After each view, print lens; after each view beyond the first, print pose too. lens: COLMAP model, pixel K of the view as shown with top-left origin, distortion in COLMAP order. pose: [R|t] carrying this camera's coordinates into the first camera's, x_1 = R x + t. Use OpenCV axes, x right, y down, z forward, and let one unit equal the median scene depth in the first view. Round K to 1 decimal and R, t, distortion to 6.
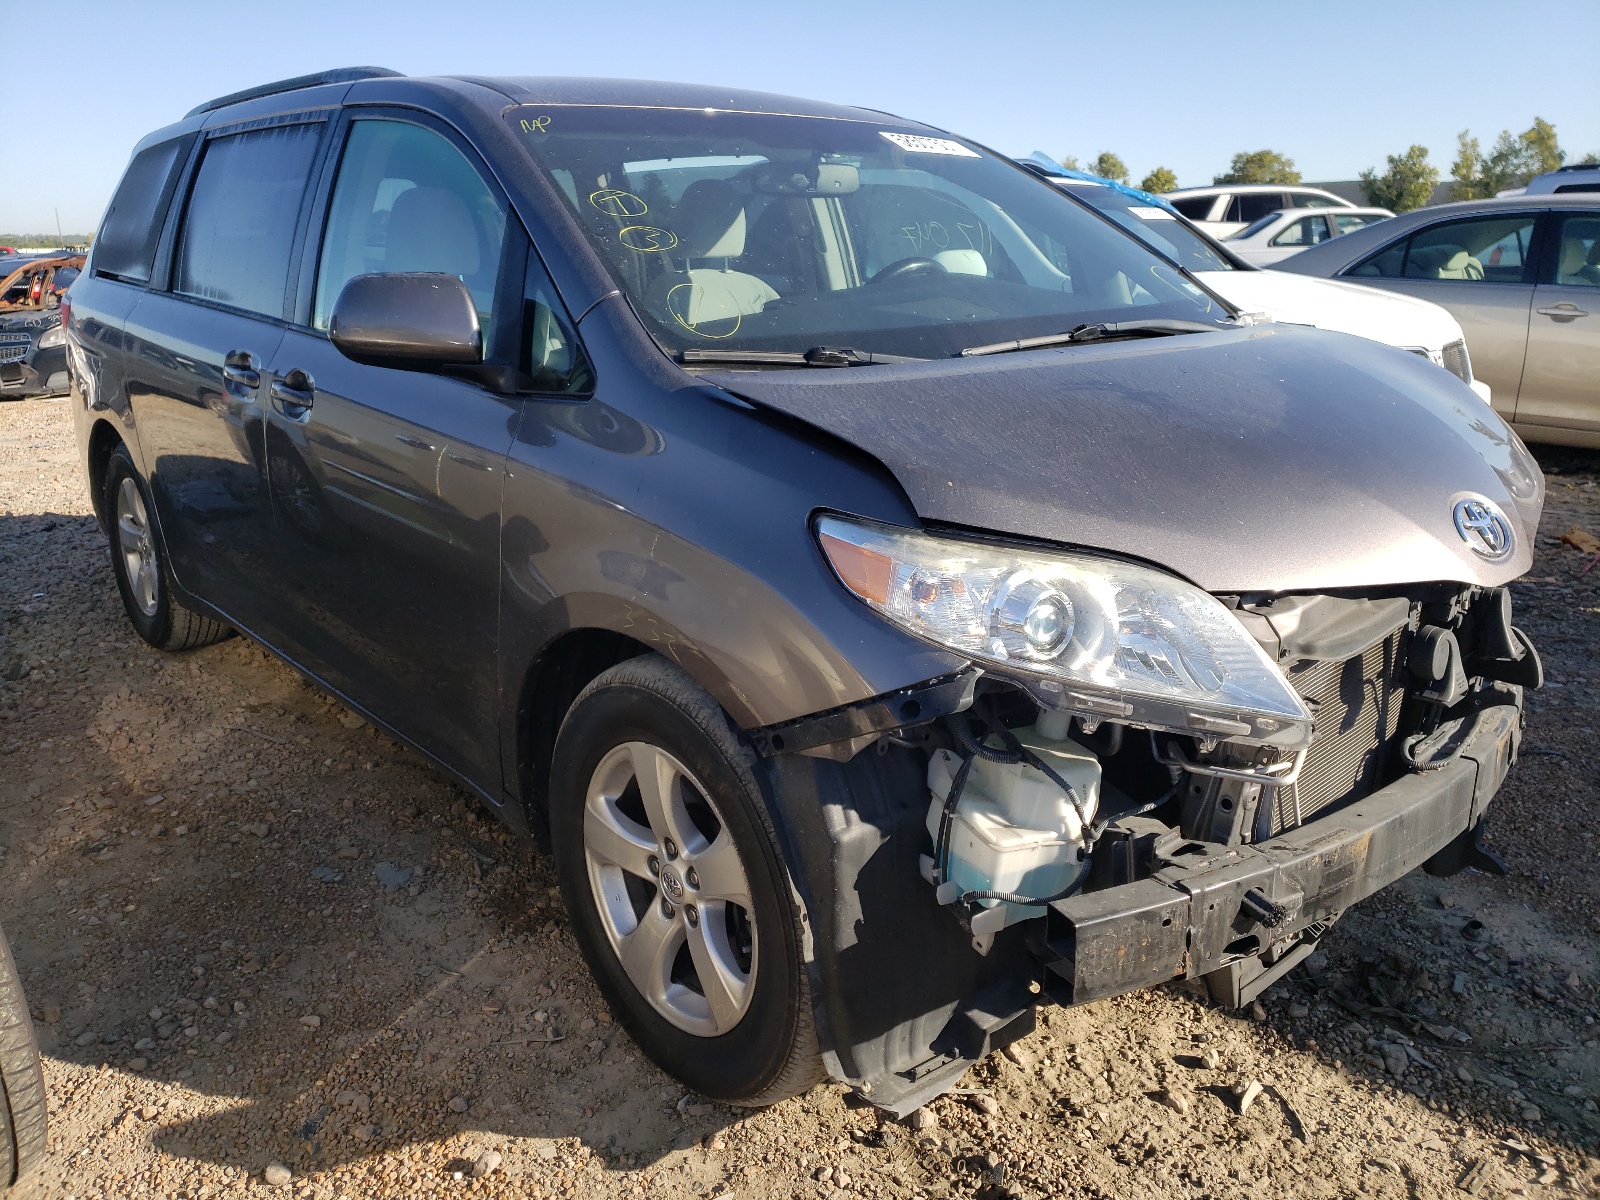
lens RADIAL K [[1234.8, 0, 800.3], [0, 1234.8, 556.0], [0, 0, 1]] dist [0.016748, -0.006673]
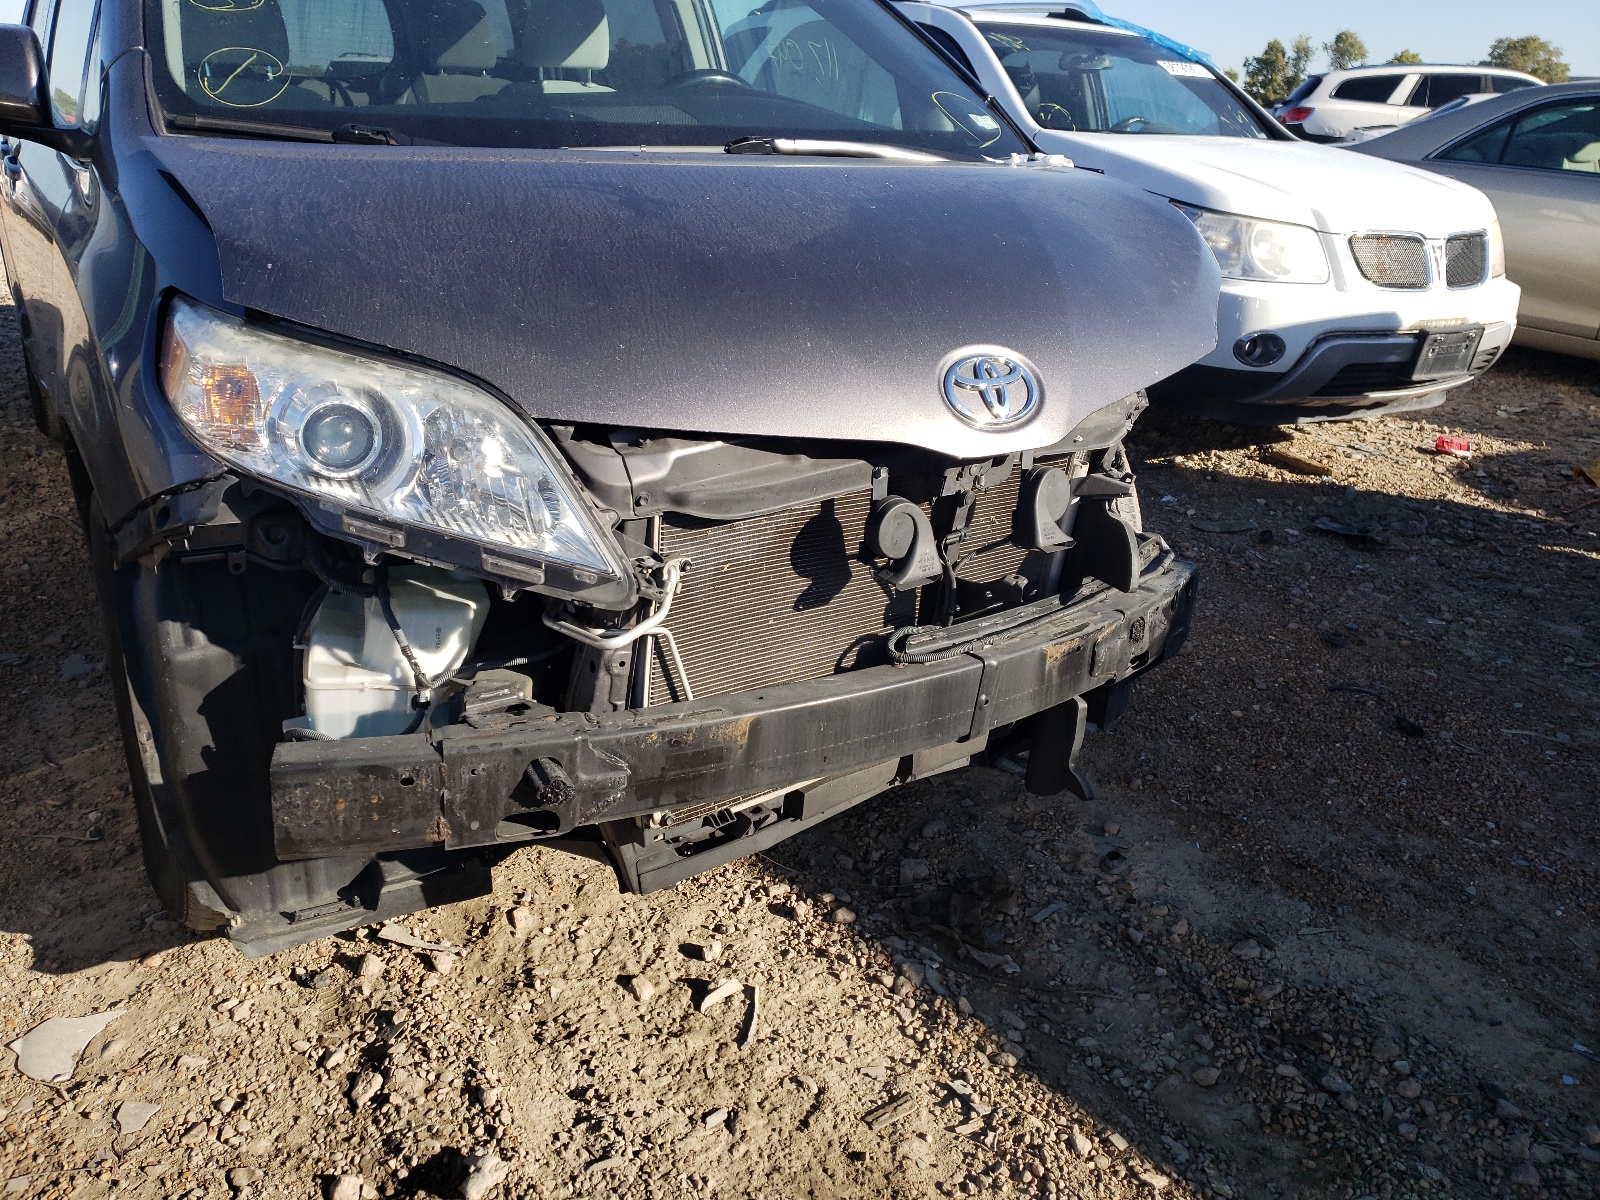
lens RADIAL K [[1234.8, 0, 800.3], [0, 1234.8, 556.0], [0, 0, 1]] dist [0.016748, -0.006673]
pose [[0.986494, 0.101456, -0.128592, 0.571500], [-0.088391, 0.990690, 0.103537, 0.016720], [0.137900, -0.090773, 0.986278, 0.153251]]
